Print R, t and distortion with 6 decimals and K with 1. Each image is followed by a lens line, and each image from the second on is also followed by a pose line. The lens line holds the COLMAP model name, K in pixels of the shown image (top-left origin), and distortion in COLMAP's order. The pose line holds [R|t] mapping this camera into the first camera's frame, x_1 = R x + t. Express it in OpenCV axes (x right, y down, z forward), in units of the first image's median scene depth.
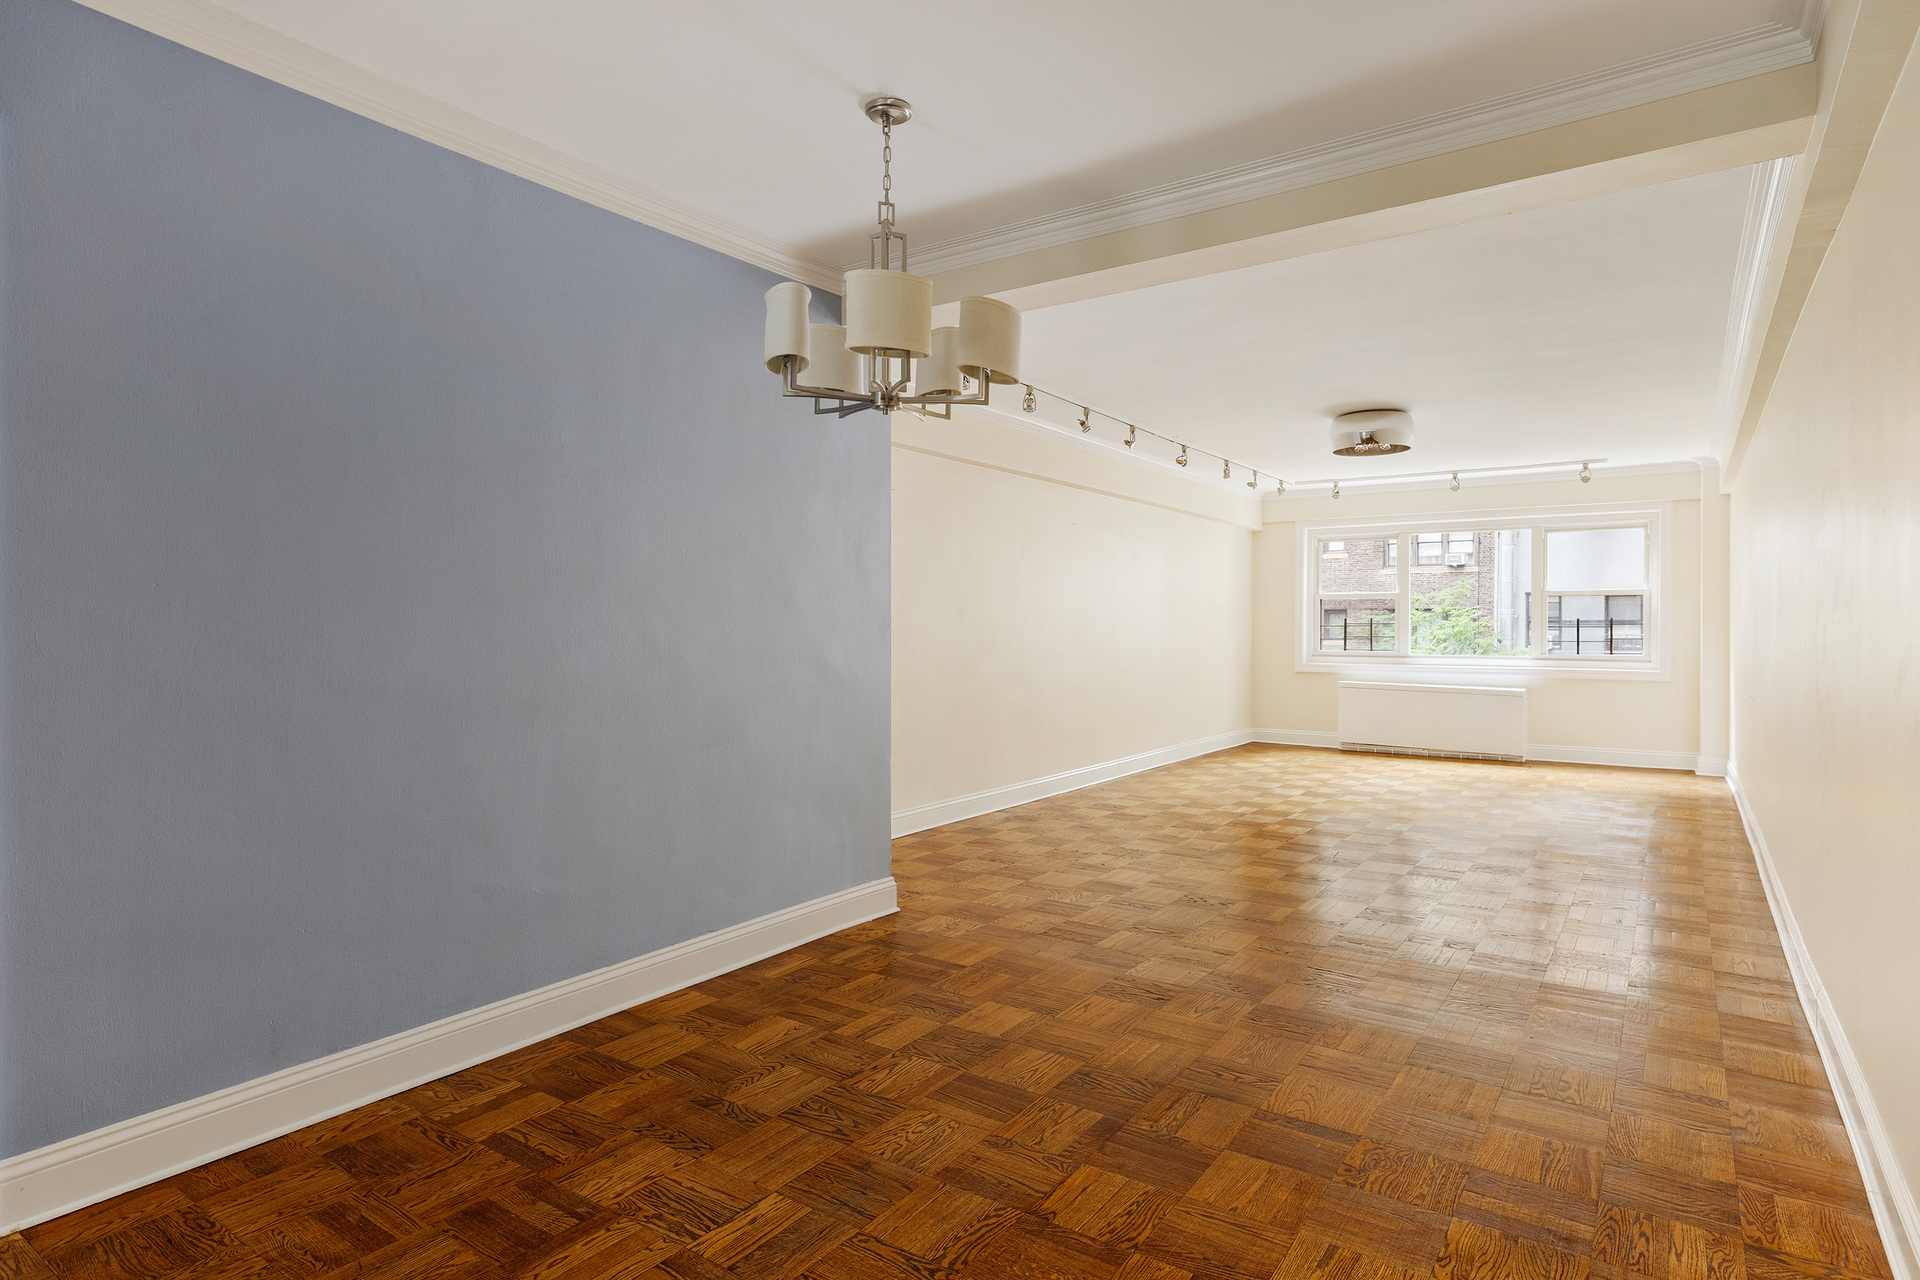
lens RADIAL K [[1033.5, 0, 960.0], [0, 1033.5, 640.0], [0, 0, 1]] dist [0.000272, 0.000011]
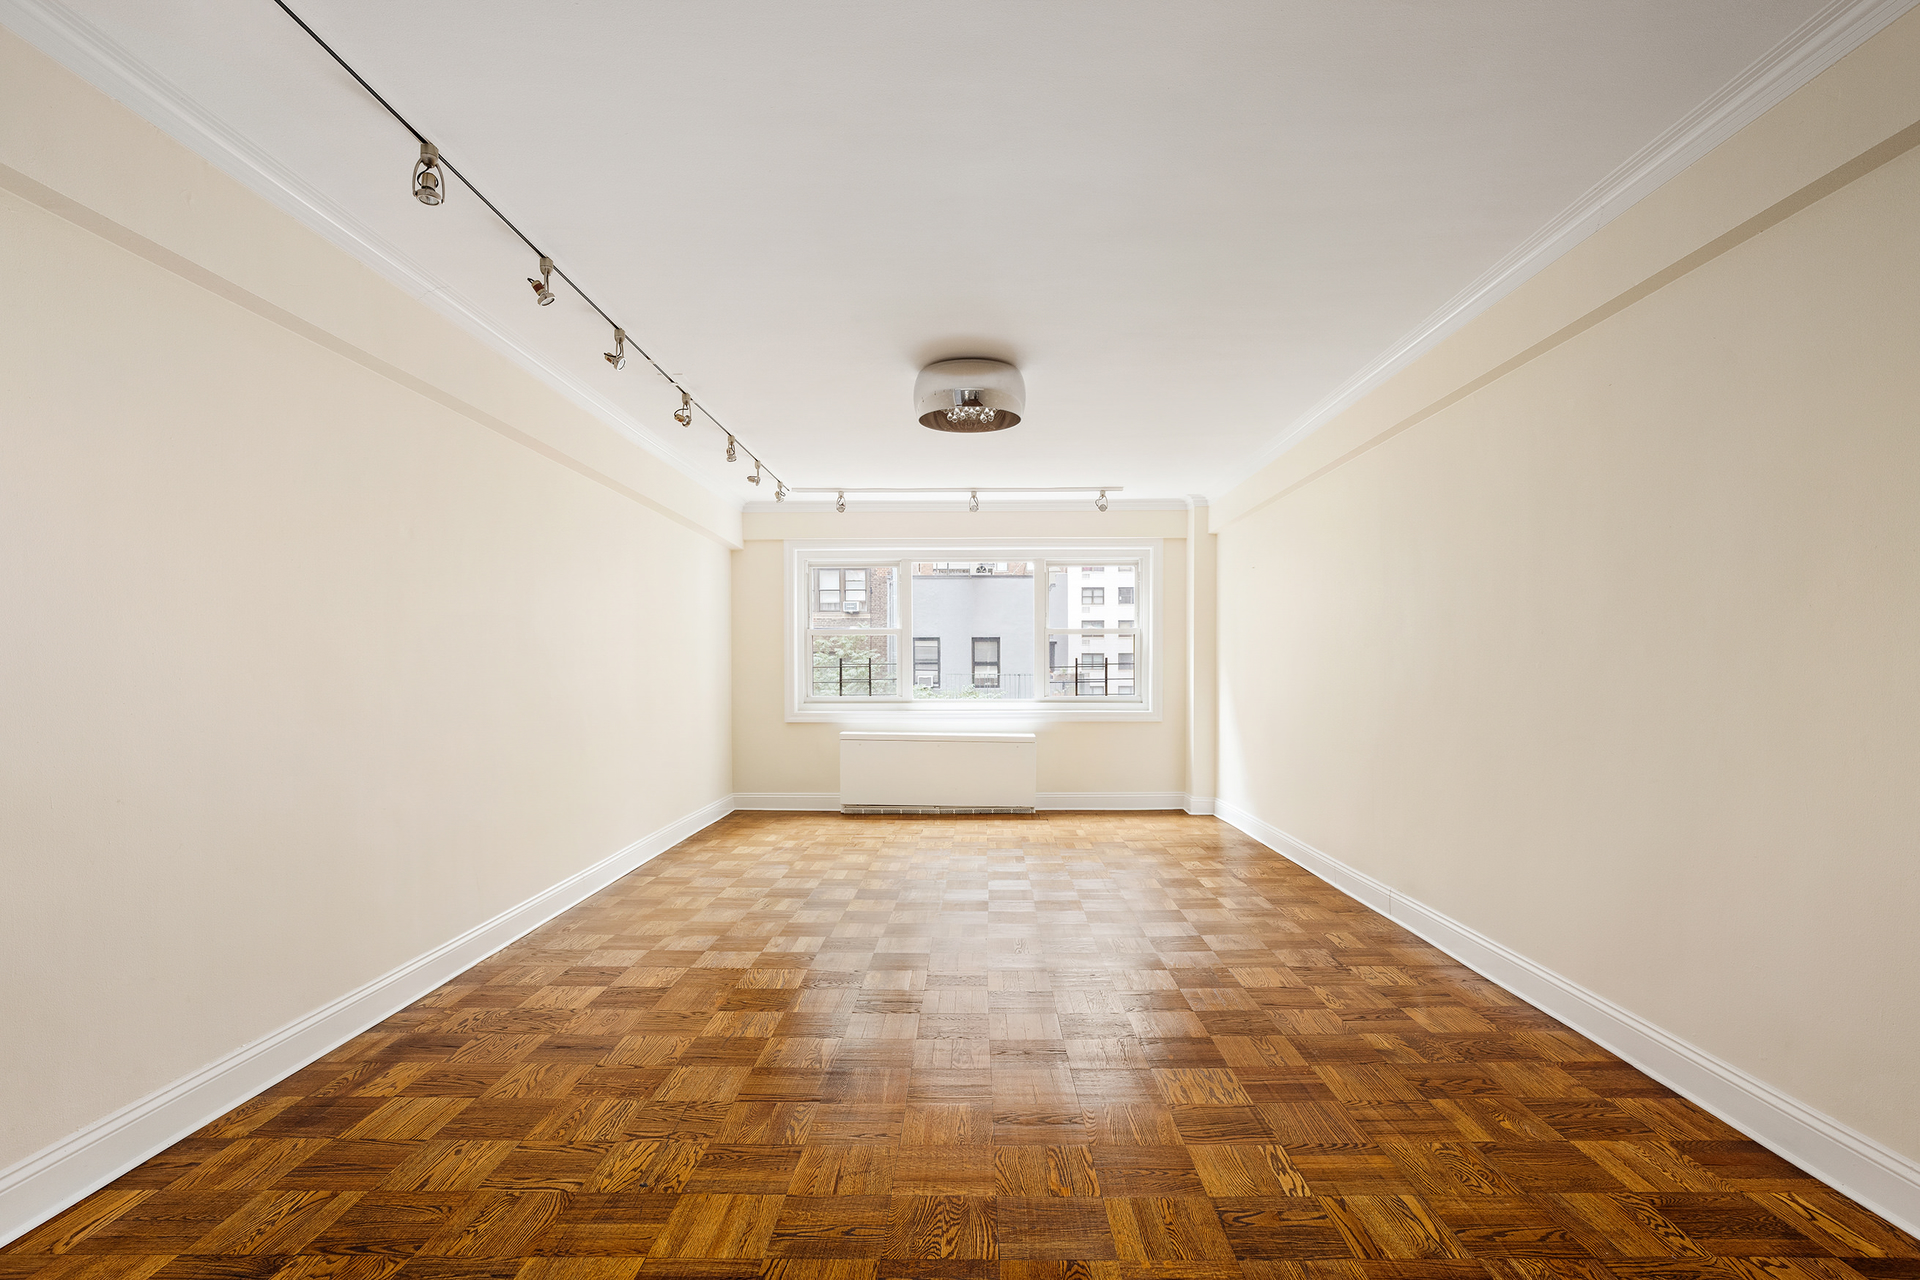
lens RADIAL K [[957.2, 0, 958.3], [0, 957.2, 699.1], [0, 0, 1]] dist [-0.000285, -0.000435]
pose [[0.828900, -0.021985, 0.558965, 0.011796], [0.011642, 0.999689, 0.022055, -0.003695], [-0.559276, -0.011774, 0.828898, 0.317317]]
